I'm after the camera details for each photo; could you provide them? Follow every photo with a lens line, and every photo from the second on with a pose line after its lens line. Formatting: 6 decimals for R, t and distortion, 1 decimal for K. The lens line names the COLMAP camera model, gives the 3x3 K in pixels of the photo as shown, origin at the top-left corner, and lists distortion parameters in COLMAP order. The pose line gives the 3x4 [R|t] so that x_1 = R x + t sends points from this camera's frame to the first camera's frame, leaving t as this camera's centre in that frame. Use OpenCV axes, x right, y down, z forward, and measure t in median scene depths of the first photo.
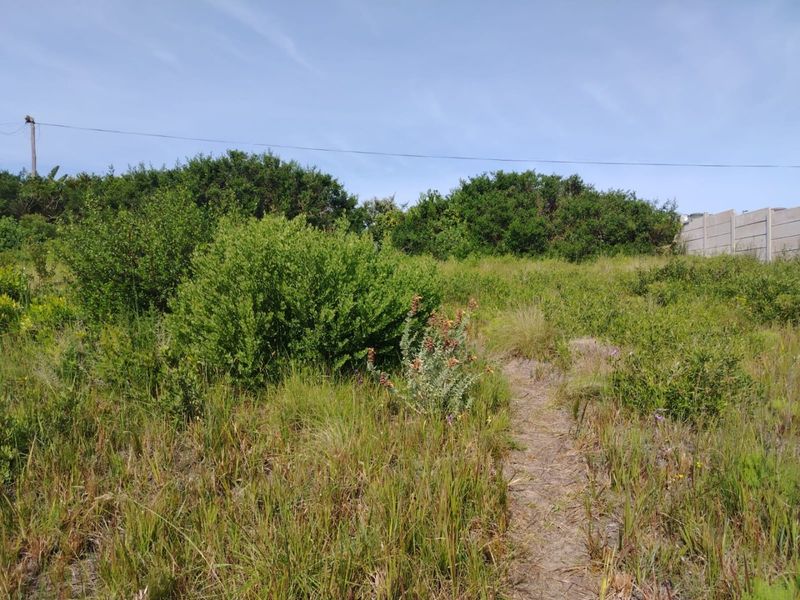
lens RADIAL K [[548.8, 0, 383.6], [0, 548.8, 305.1], [0, 0, 1]] dist [0.028730, -0.031552]
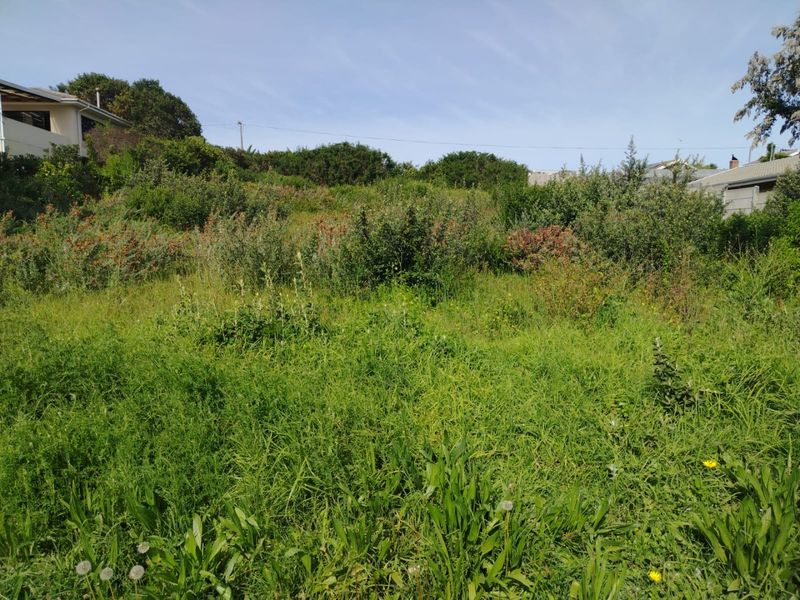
lens RADIAL K [[548.8, 0, 399.0], [0, 548.8, 299.3], [0, 0, 1]] dist [0.028730, -0.031552]
pose [[0.997757, -0.007714, 0.066490, -0.190751], [0.001572, 0.995764, 0.091928, 0.150049], [-0.066918, -0.091617, 0.993543, -1.252550]]
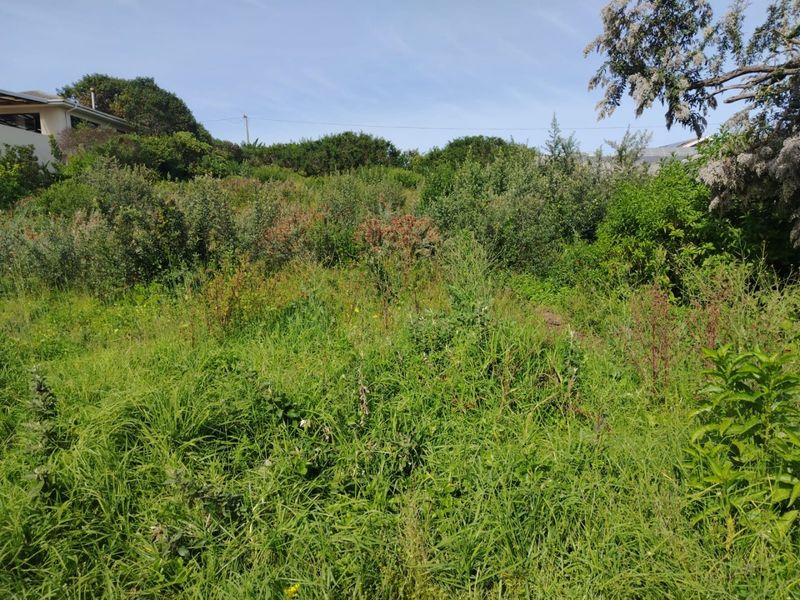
lens RADIAL K [[548.8, 0, 398.1], [0, 548.8, 299.6], [0, 0, 1]] dist [0.028730, -0.031552]
pose [[0.999480, -0.022230, -0.023370, -0.022490], [0.024680, 0.993580, 0.110408, 0.150207], [0.020765, -0.110927, 0.993612, -1.226614]]
